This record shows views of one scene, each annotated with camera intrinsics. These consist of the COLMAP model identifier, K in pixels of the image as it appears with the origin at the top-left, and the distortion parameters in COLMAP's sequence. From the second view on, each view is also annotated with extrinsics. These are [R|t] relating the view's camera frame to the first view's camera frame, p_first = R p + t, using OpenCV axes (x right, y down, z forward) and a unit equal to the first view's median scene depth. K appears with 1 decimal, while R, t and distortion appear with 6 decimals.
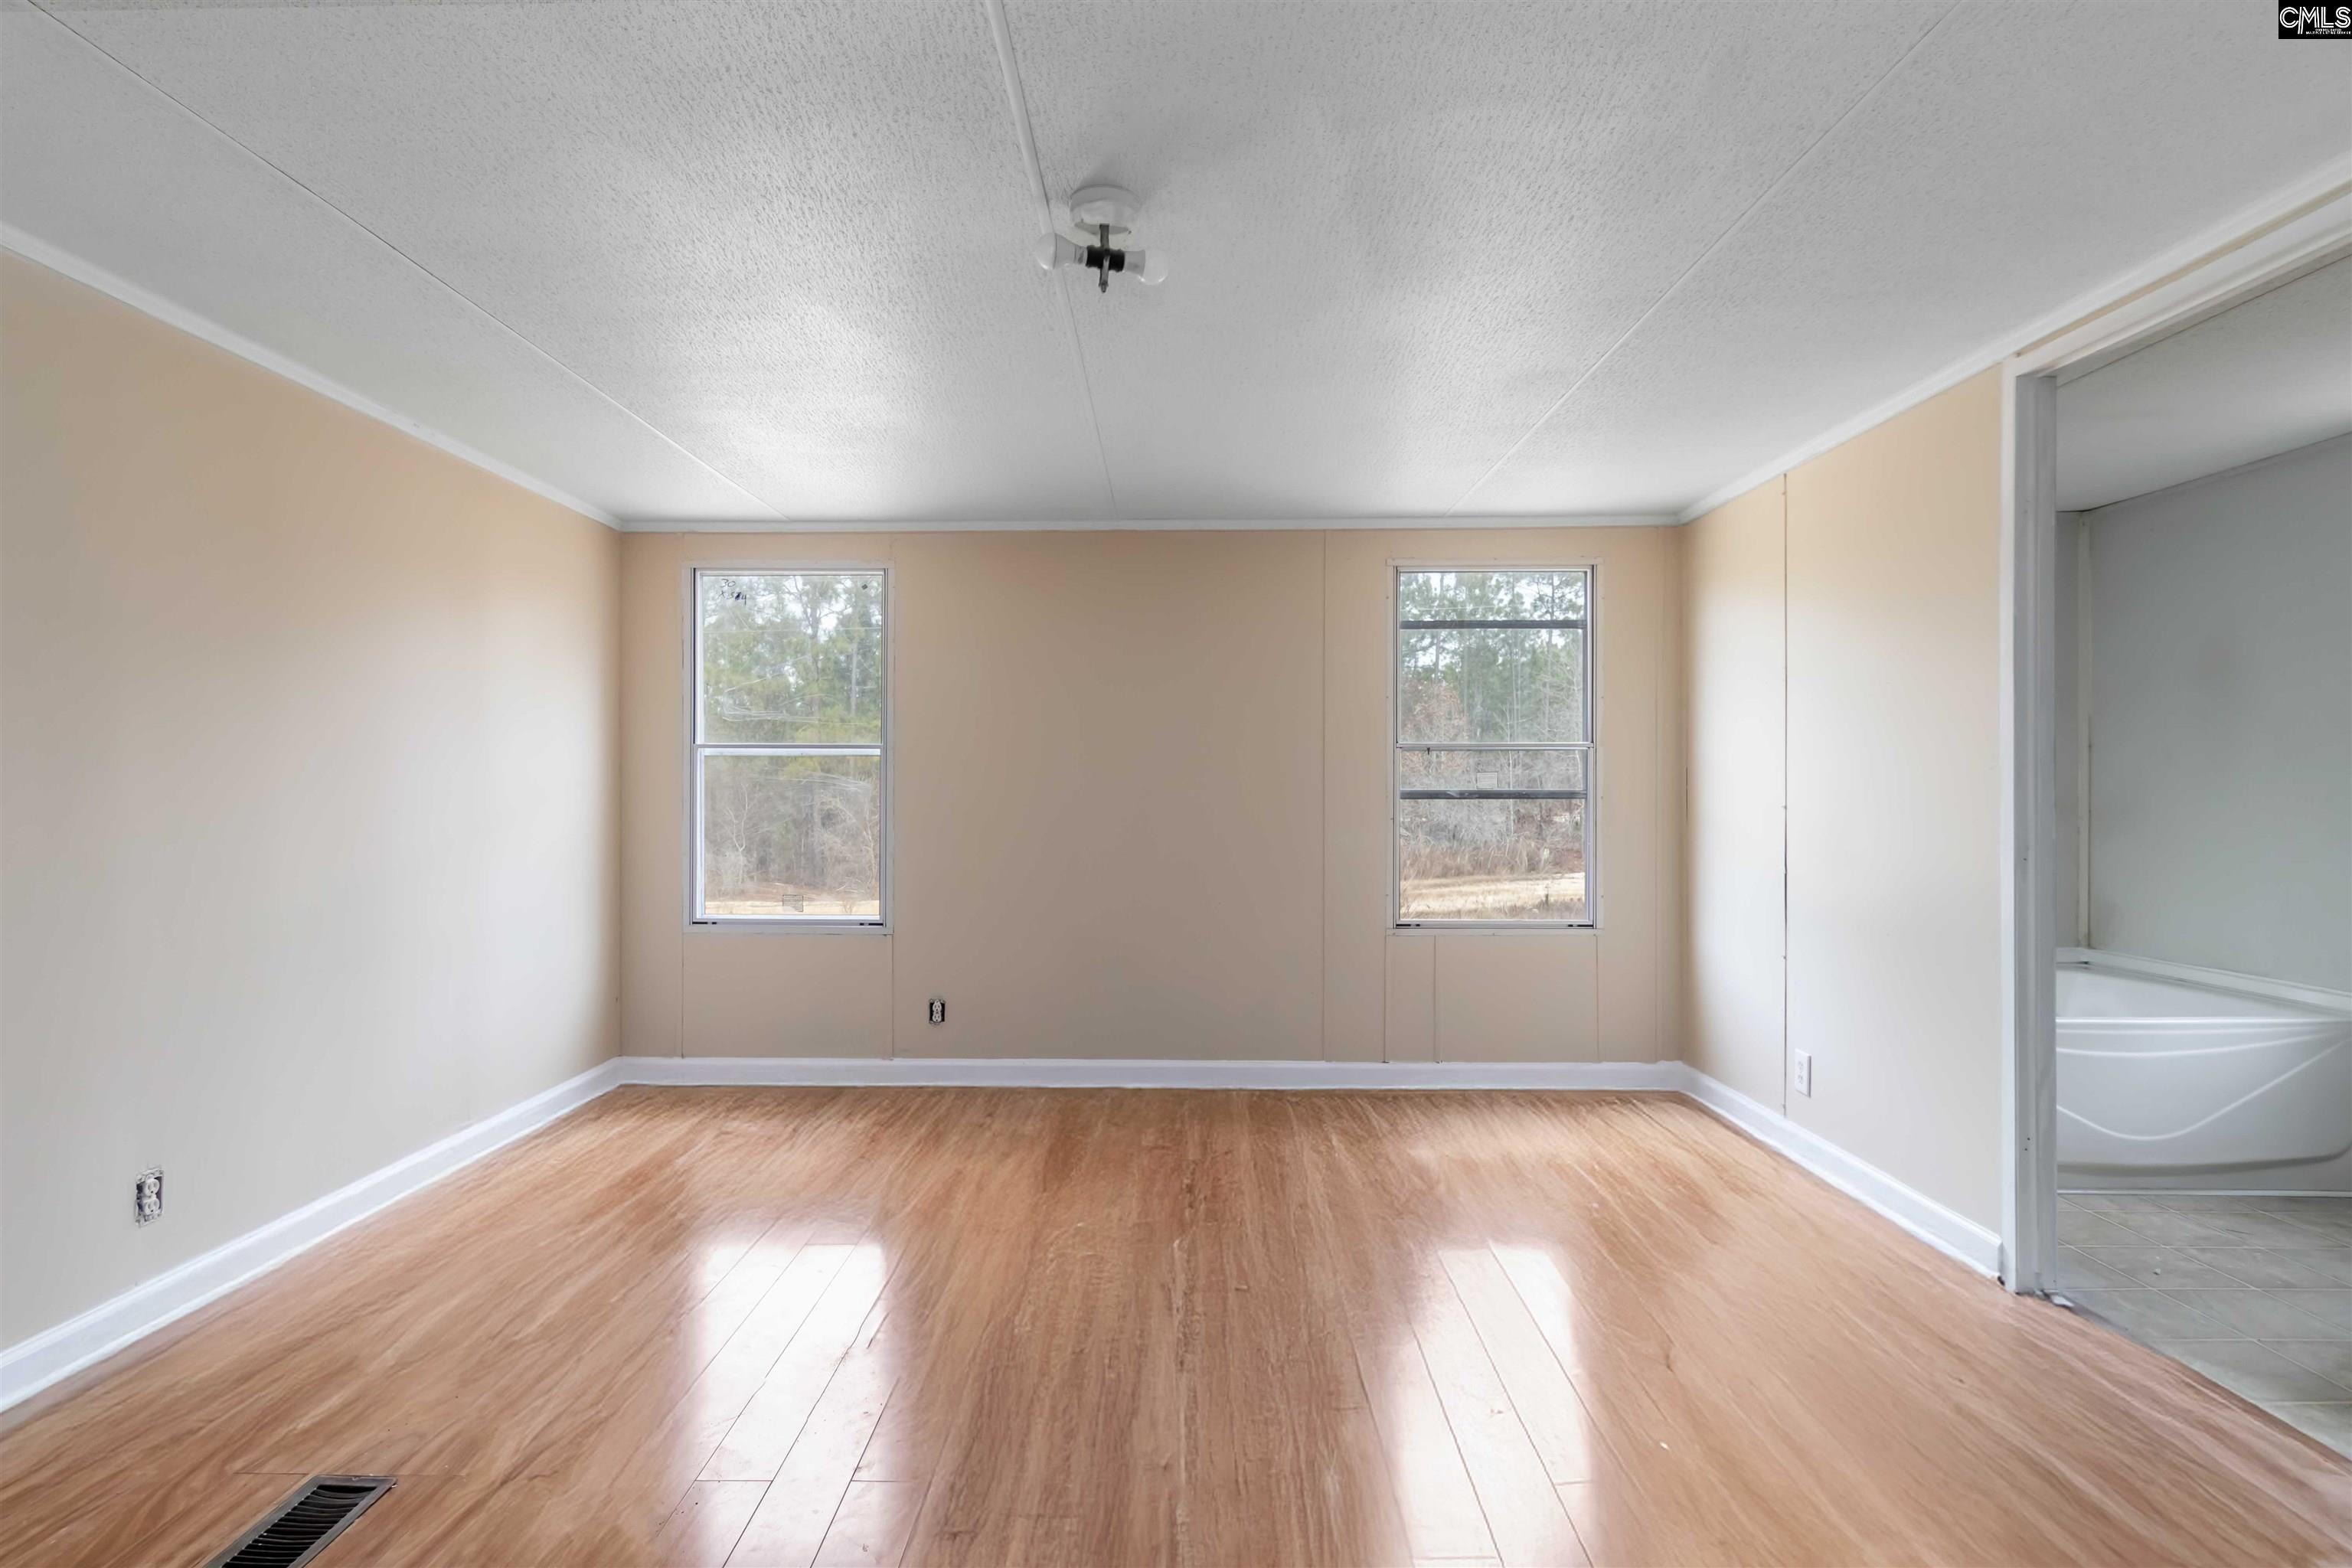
lens RADIAL K [[1102.5, 0, 1151.8], [0, 1102.5, 781.2], [0, 0, 1]] dist [0.003893, -0.000276]
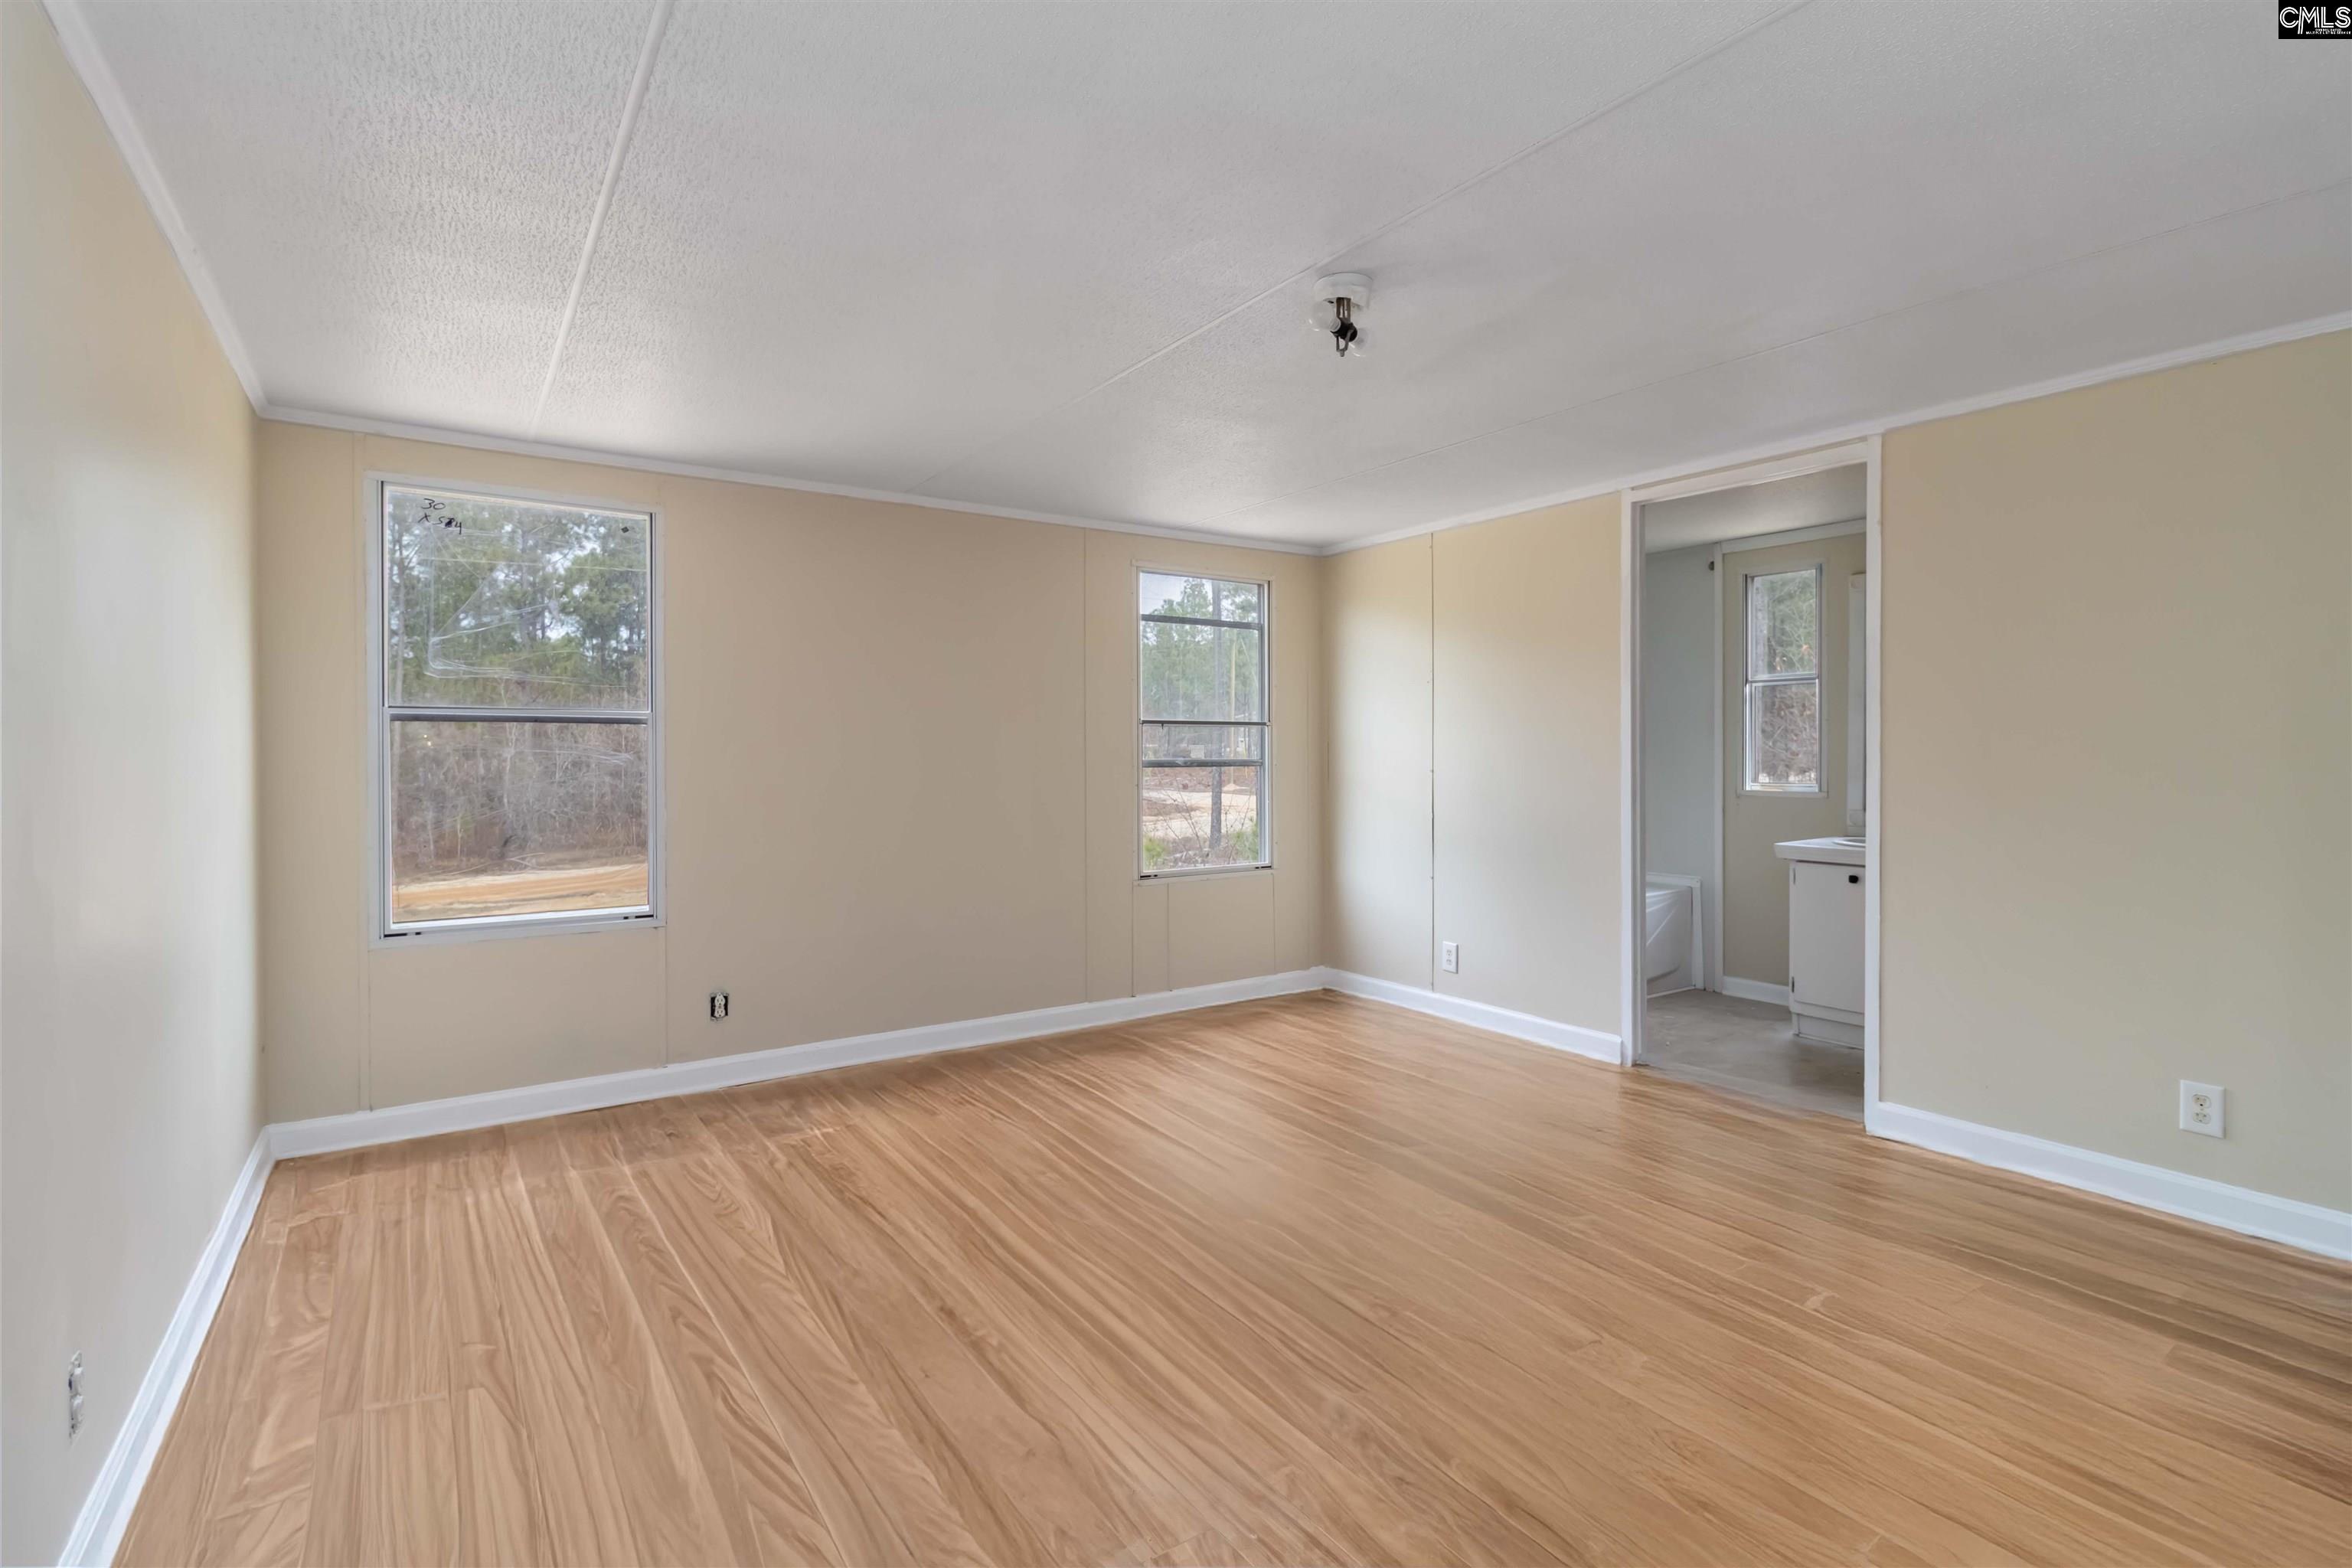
lens RADIAL K [[1102.5, 0, 1131.7], [0, 1102.5, 749.1], [0, 0, 1]] dist [0.003893, -0.000276]
pose [[0.817846, 0.000360, 0.575437, -0.458126], [0.000370, 0.999999, -0.001152, -0.001920], [-0.575437, 0.001156, 0.817845, 0.061896]]
